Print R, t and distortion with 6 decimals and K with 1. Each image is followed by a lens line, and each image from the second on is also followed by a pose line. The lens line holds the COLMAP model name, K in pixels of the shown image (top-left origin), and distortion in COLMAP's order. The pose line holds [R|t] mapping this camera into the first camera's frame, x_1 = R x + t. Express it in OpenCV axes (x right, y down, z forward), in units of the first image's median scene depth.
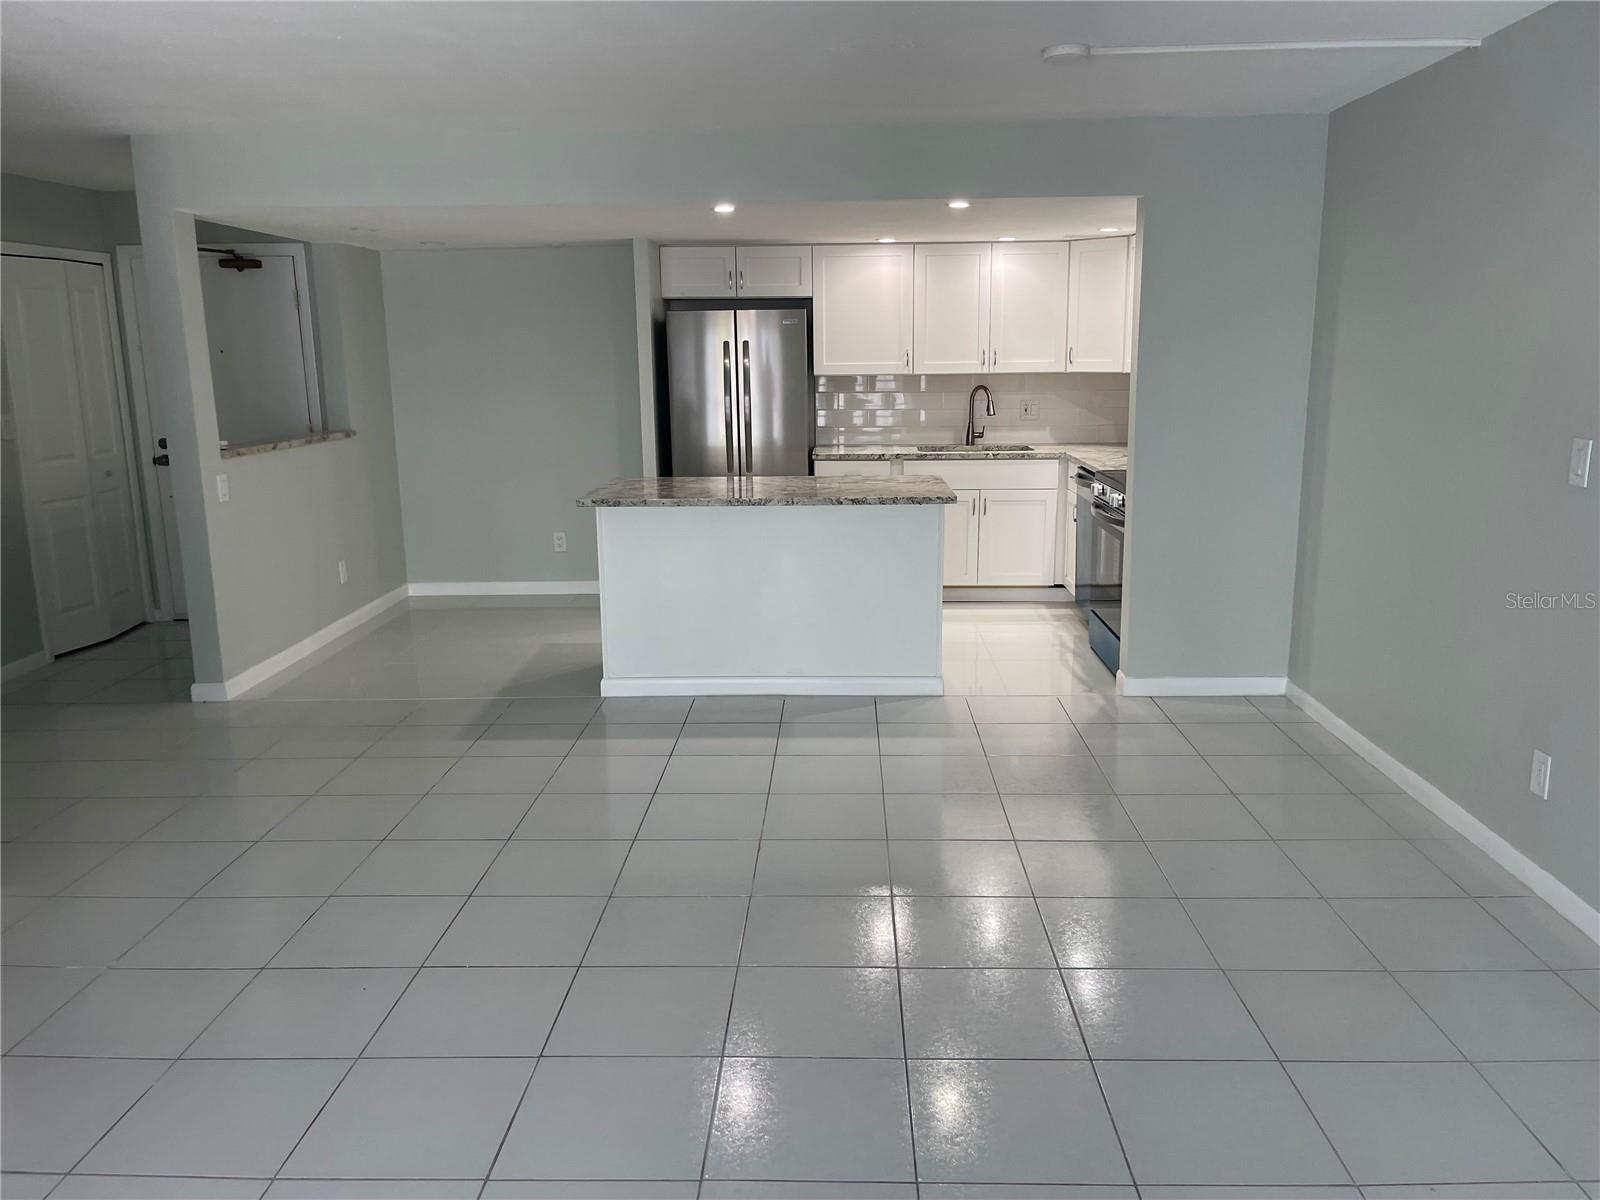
lens RADIAL K [[1195.4, 0, 810.6], [0, 1195.4, 595.6], [0, 0, 1]] dist [0.064174, -0.078208]
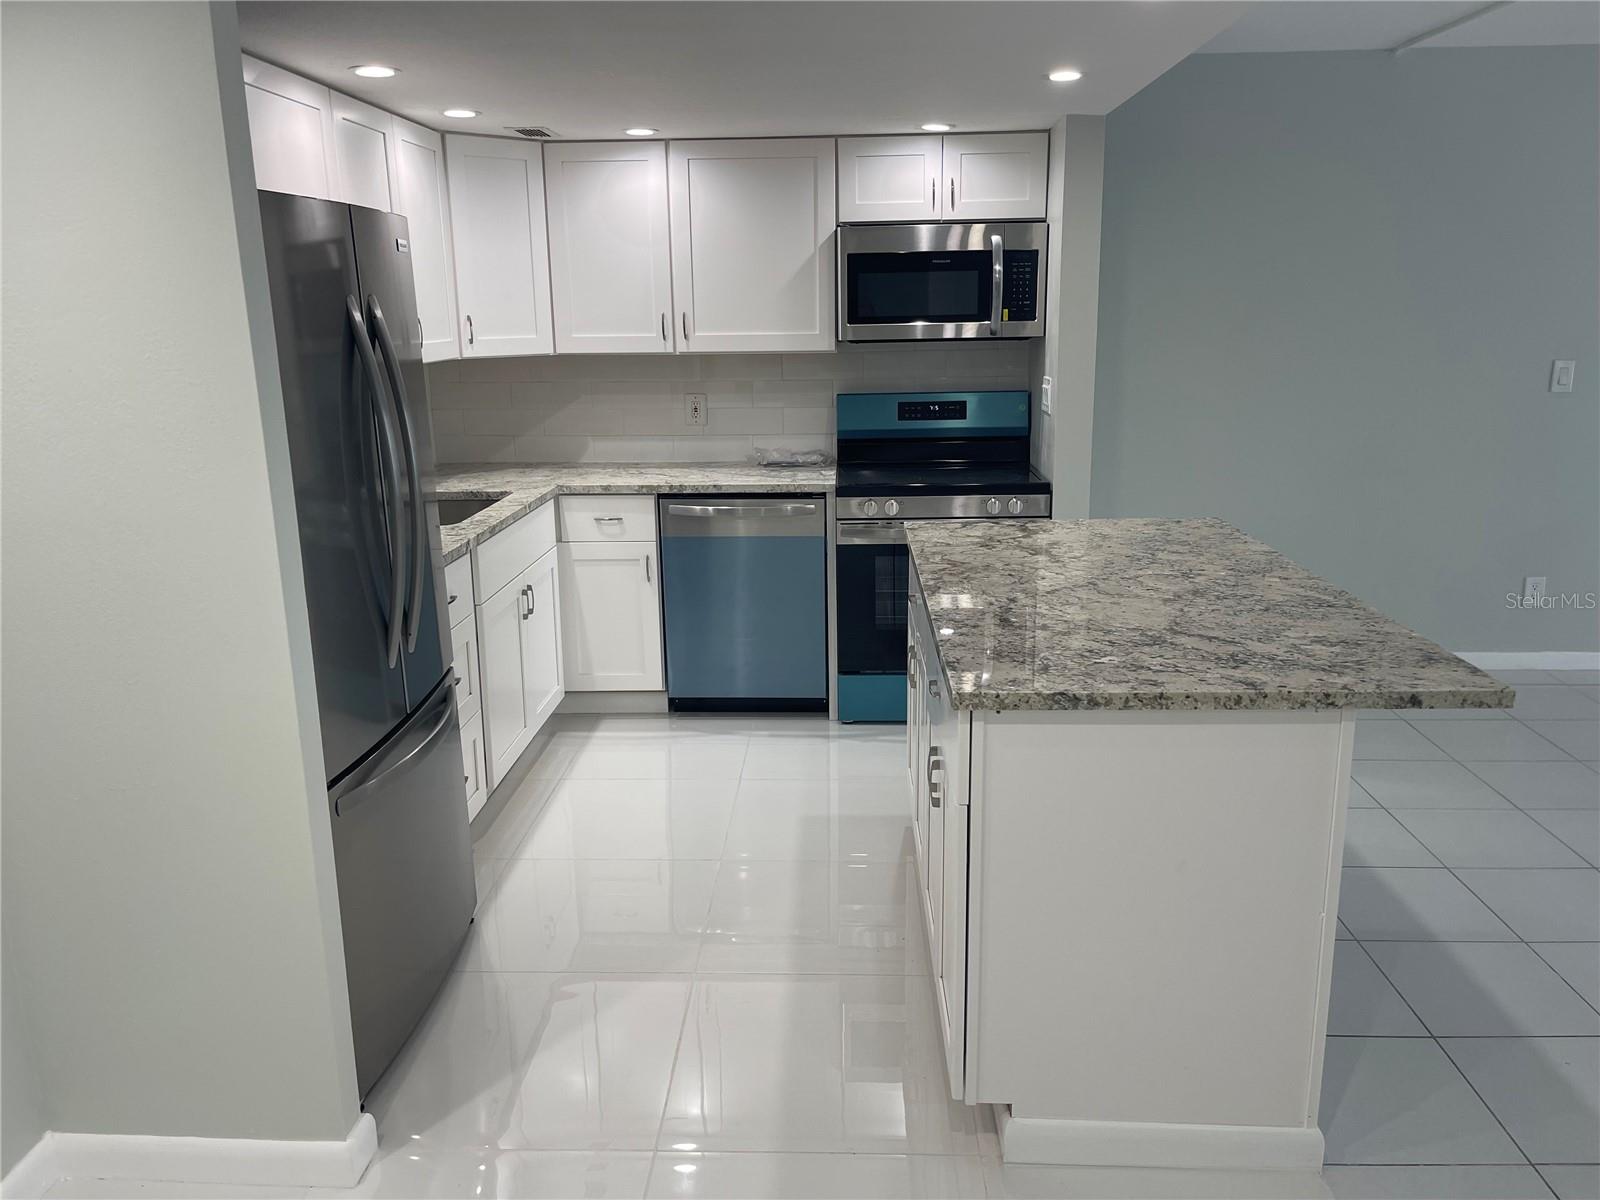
lens RADIAL K [[1218.7, 0, 800.0], [0, 1218.7, 600.0], [0, 0, 1]] dist [0.013243, 0.003167]
pose [[0.019746, -0.229271, 0.973162, -0.403893], [0.219021, 0.950702, 0.219536, -0.170786], [-0.975520, 0.208808, 0.068987, 0.832409]]
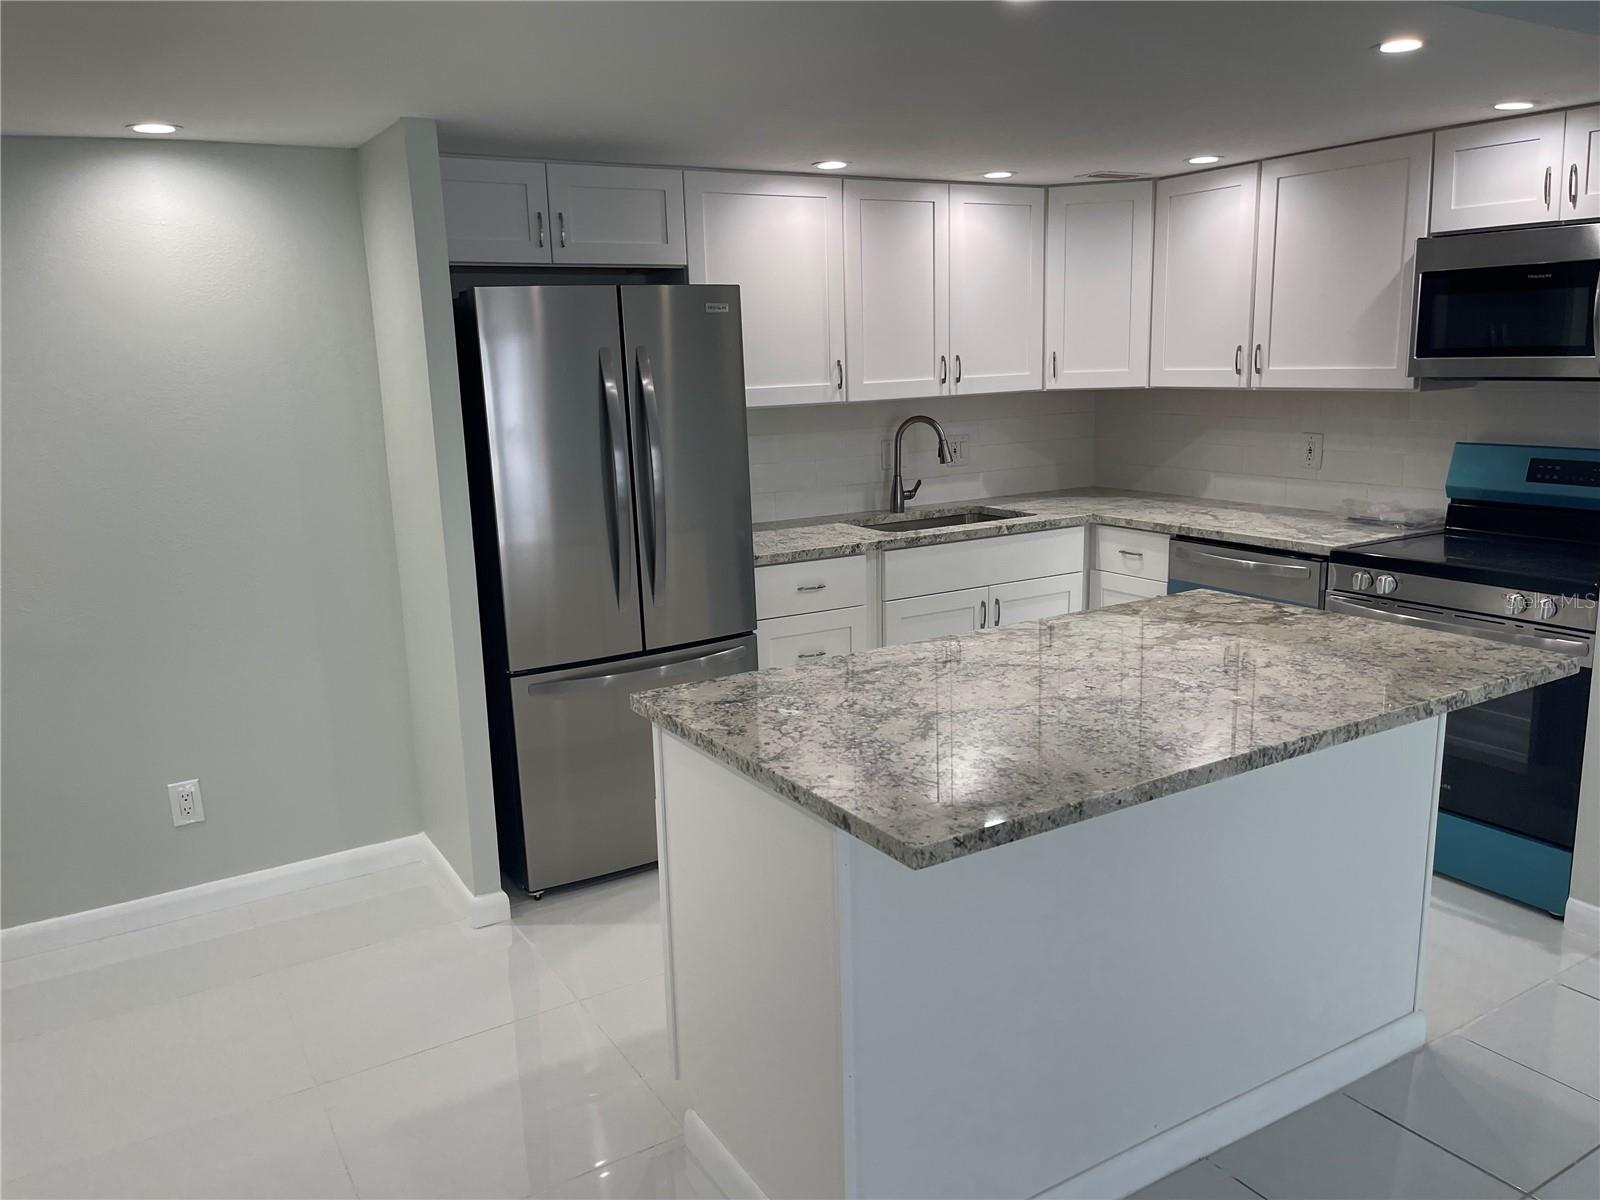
lens RADIAL K [[1201.7, 0, 771.3], [0, 1201.7, 596.1], [0, 0, 1]] dist [0.078330, -0.095940]
pose [[0.847741, -0.122011, 0.516186, -0.267461], [0.130748, 0.991223, 0.019567, -0.109124], [-0.514042, 0.050902, 0.856253, 0.529279]]
